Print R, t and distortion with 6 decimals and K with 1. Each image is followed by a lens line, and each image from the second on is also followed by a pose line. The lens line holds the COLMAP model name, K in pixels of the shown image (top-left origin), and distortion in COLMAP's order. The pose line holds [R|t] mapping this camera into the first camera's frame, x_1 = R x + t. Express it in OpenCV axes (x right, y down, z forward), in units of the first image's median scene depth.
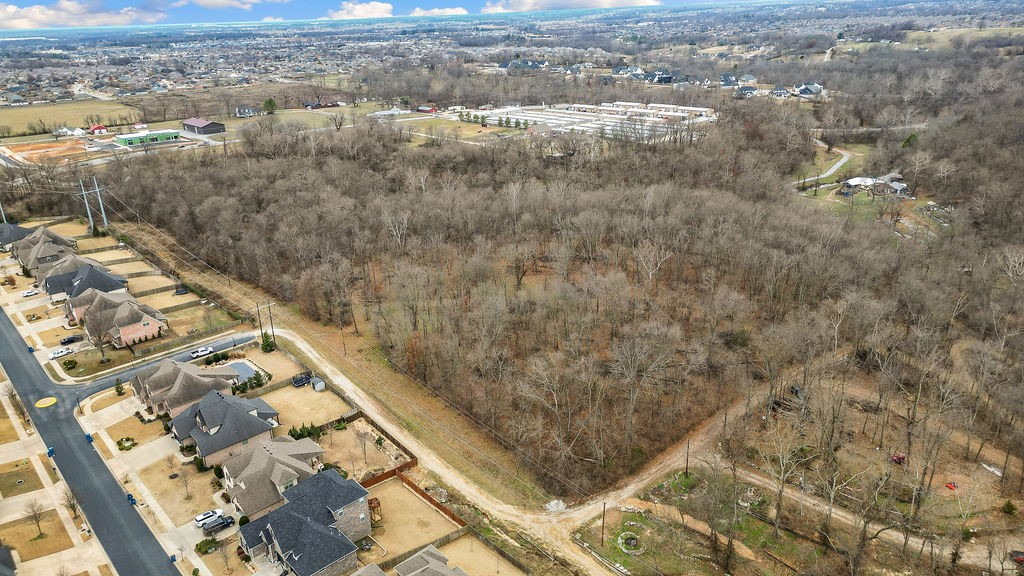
lens RADIAL K [[714.2, 0, 512.0], [0, 714.2, 288.0], [0, 0, 1]] dist [0.069790, -0.066445]
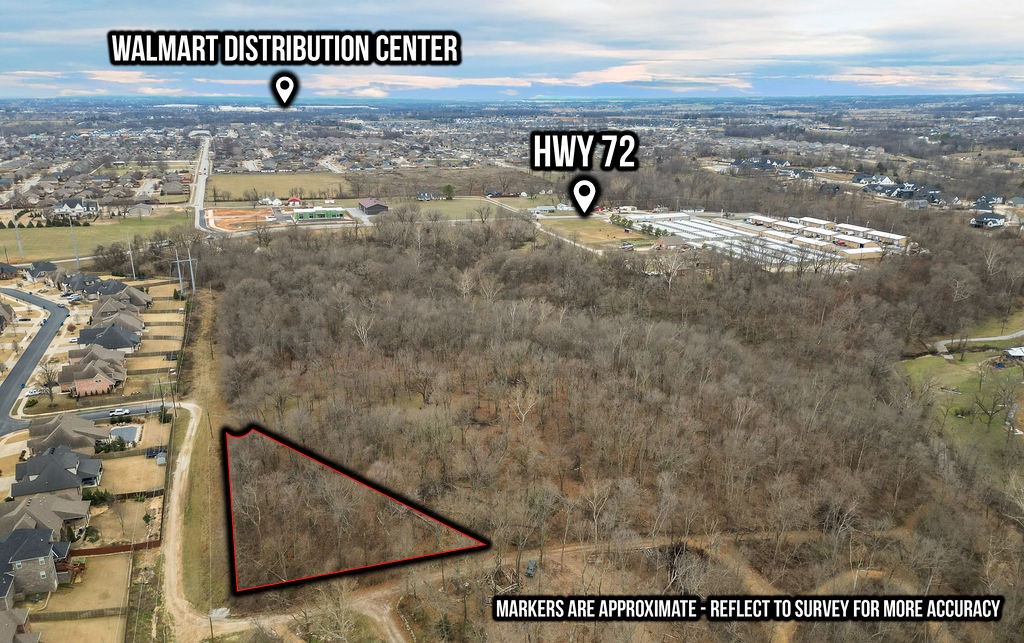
lens RADIAL K [[780.6, 0, 512.0], [0, 780.6, 321.5], [0, 0, 1]] dist [0.041536, -0.002027]
pose [[0.925147, 0.140716, -0.352565, 0.587314], [-0.167880, 0.984661, -0.047525, -0.102227], [0.340470, 0.103156, 0.934580, 0.001252]]
